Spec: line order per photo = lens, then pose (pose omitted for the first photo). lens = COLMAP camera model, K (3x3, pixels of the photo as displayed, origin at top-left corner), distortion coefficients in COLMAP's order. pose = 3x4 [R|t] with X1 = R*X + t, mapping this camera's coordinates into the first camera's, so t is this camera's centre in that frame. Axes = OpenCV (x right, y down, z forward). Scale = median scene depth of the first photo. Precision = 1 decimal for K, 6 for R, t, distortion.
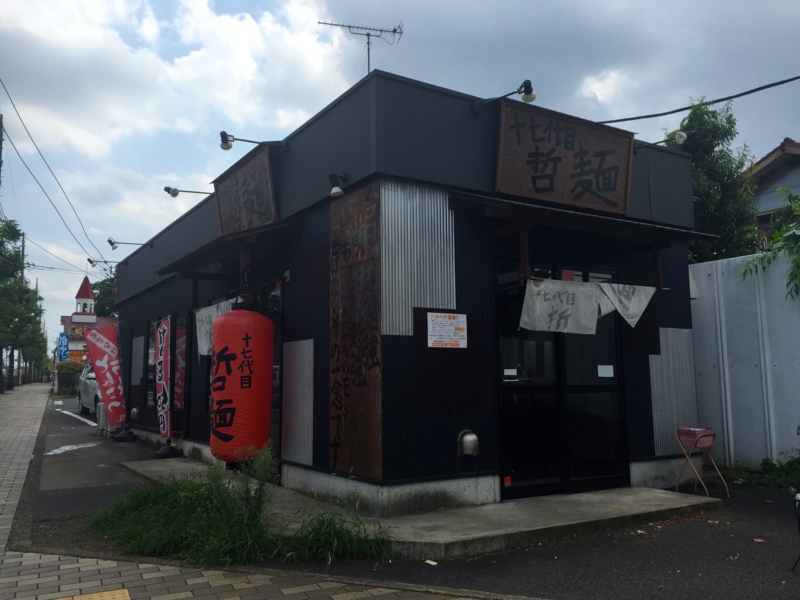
lens RADIAL K [[688.4, 0, 399.6], [0, 688.4, 299.8], [0, 0, 1]] dist [0.014003, 0.001721]
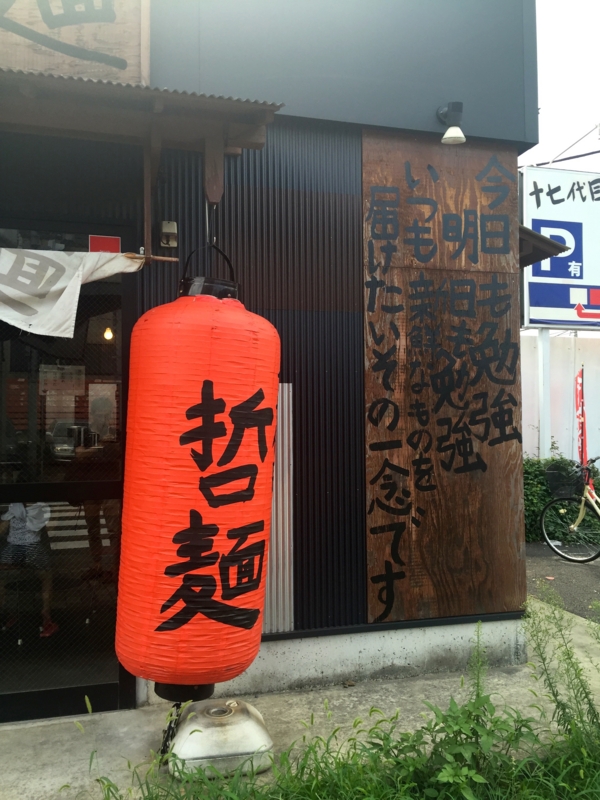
lens RADIAL K [[688.4, 0, 299.9], [0, 688.4, 401.0], [0, 0, 1]] dist [0.014003, 0.001721]
pose [[0.301860, 0.041777, 0.952436, -0.648752], [-0.108785, 0.994023, -0.009123, 0.078578], [-0.947125, -0.100857, 0.304601, 0.893869]]
